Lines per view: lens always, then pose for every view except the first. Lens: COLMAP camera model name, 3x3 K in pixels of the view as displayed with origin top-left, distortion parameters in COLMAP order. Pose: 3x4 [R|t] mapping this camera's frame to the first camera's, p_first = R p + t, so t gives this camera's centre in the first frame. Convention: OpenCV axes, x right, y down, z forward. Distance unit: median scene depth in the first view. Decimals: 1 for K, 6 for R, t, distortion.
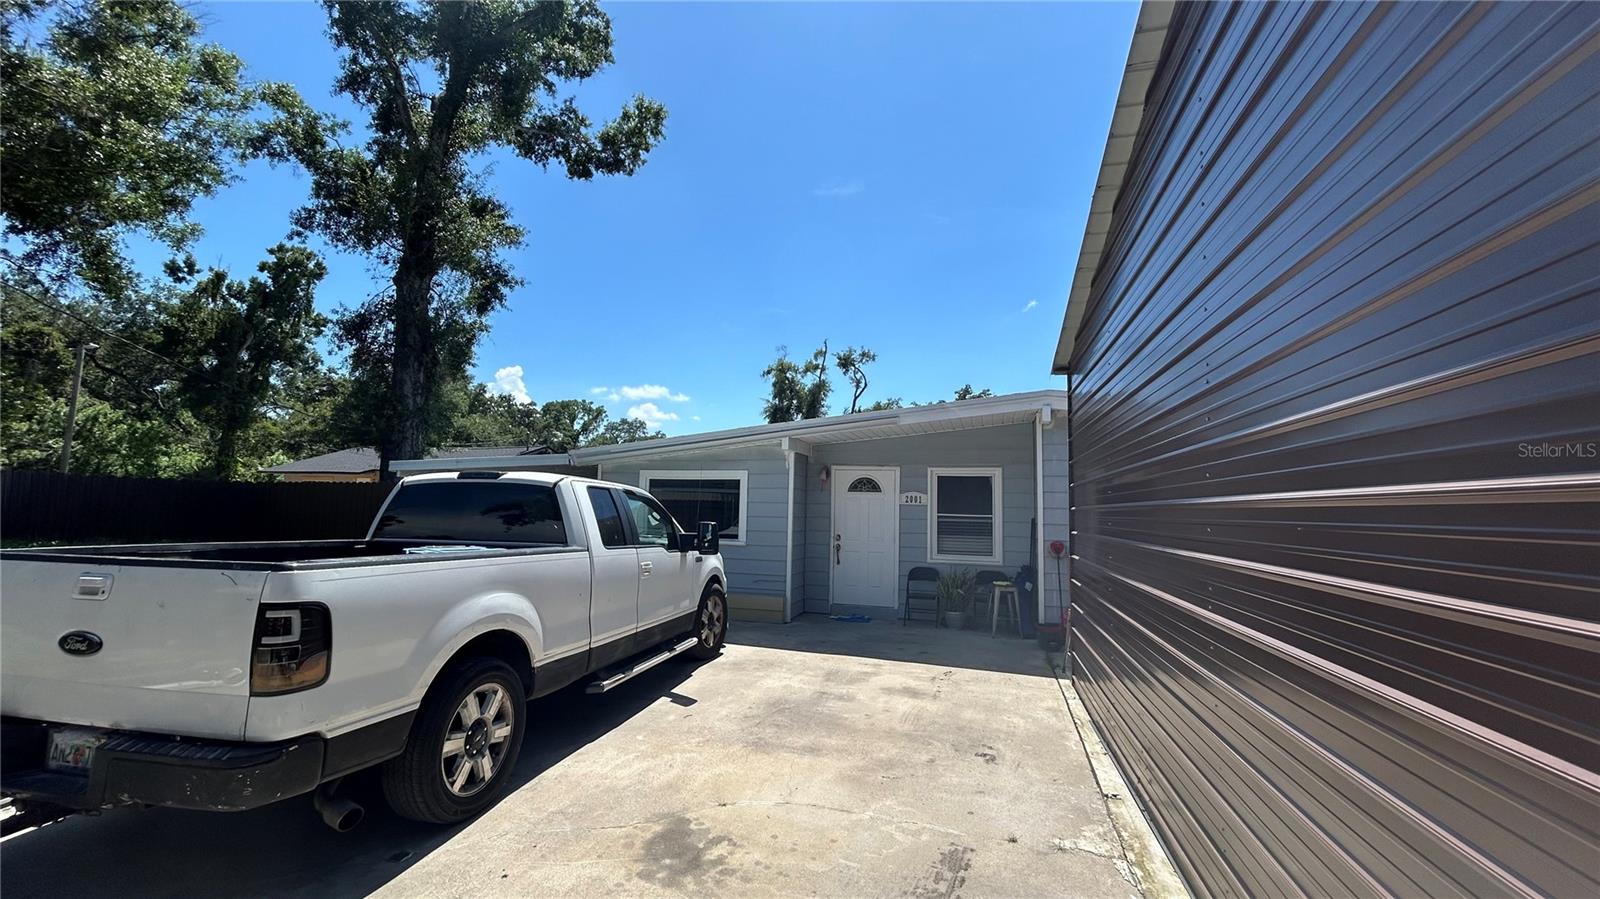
lens RADIAL K [[644.8, 0, 808.2], [0, 644.8, 467.7], [0, 0, 1]] dist [-0.004265, 0.001677]
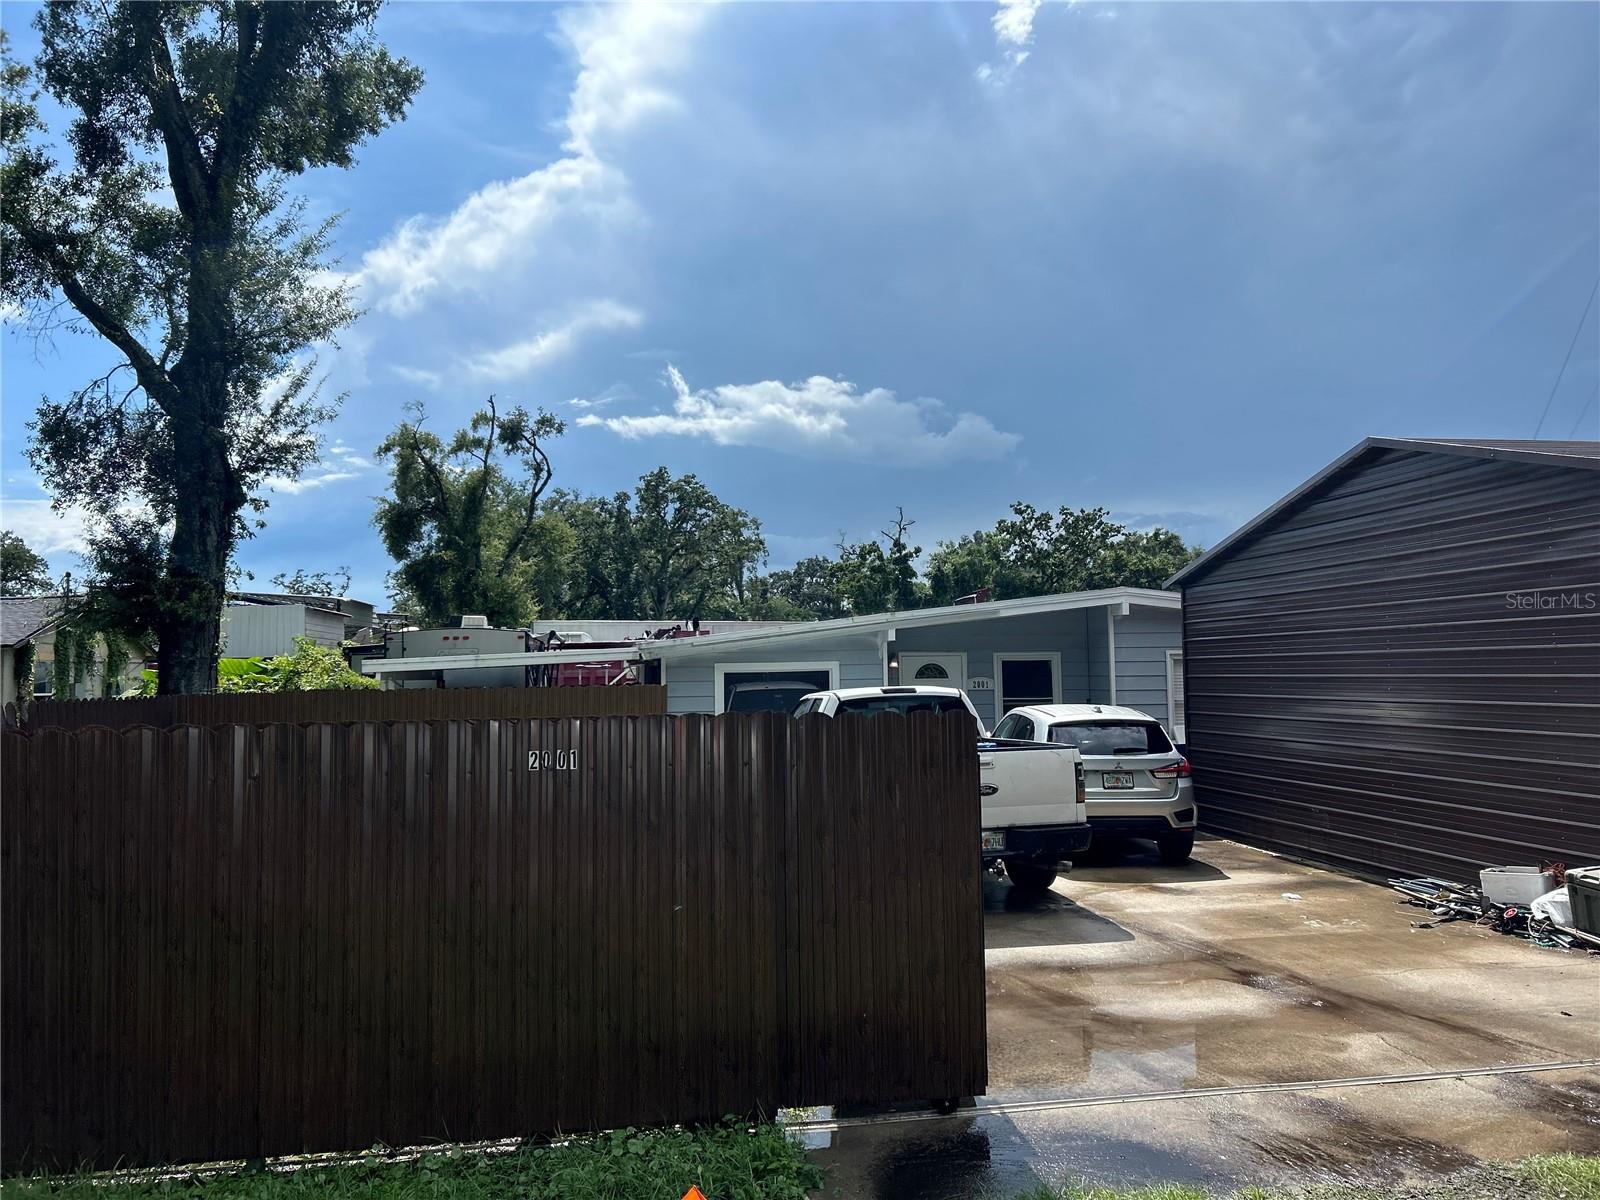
lens RADIAL K [[1198.0, 0, 797.1], [0, 1198.0, 604.6], [0, 0, 1]] dist [0.055821, -0.065826]
pose [[0.911698, -0.011723, 0.410693, -0.256701], [0.007602, 0.999903, 0.011664, -0.029857], [-0.410790, -0.007512, 0.911699, -0.174755]]
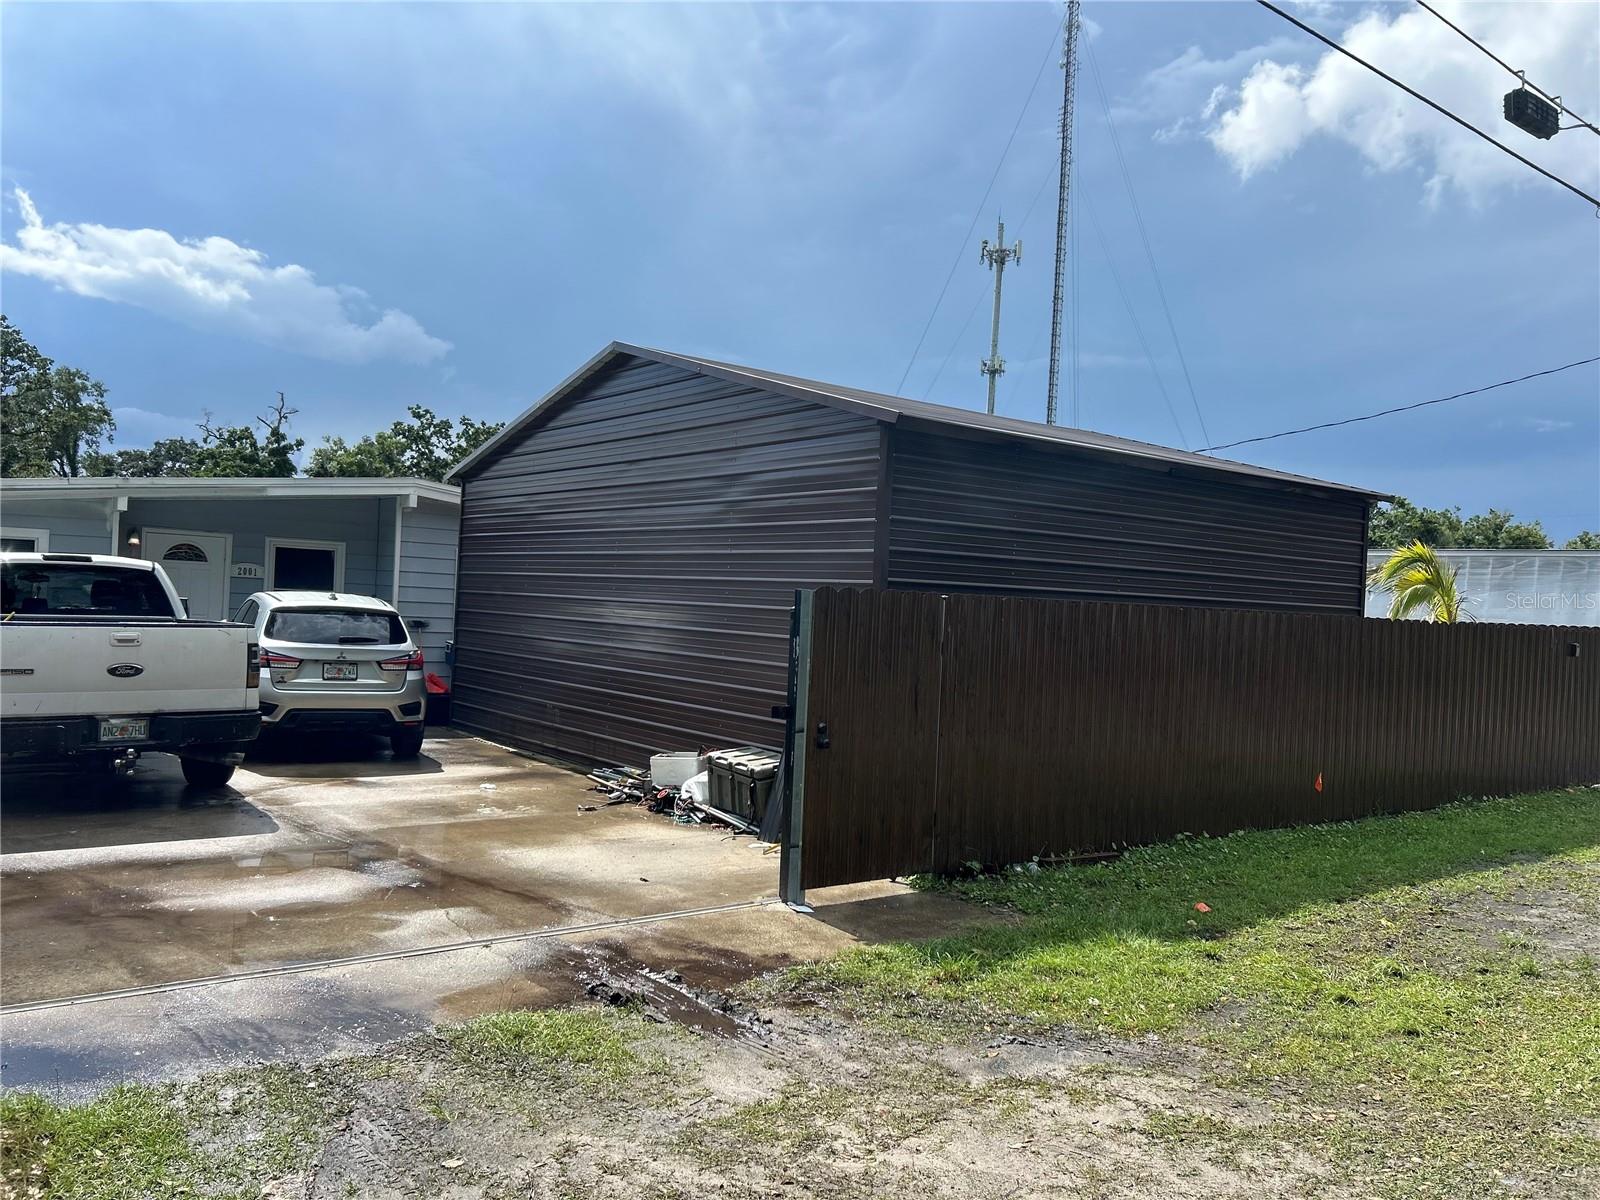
lens RADIAL K [[1198.0, 0, 810.1], [0, 1198.0, 608.5], [0, 0, 1]] dist [0.055821, -0.065826]
pose [[0.612662, 0.004873, 0.790330, -0.202151], [-0.086207, 0.994427, 0.060696, -0.020514], [-0.785629, -0.105318, 0.609668, -0.194027]]
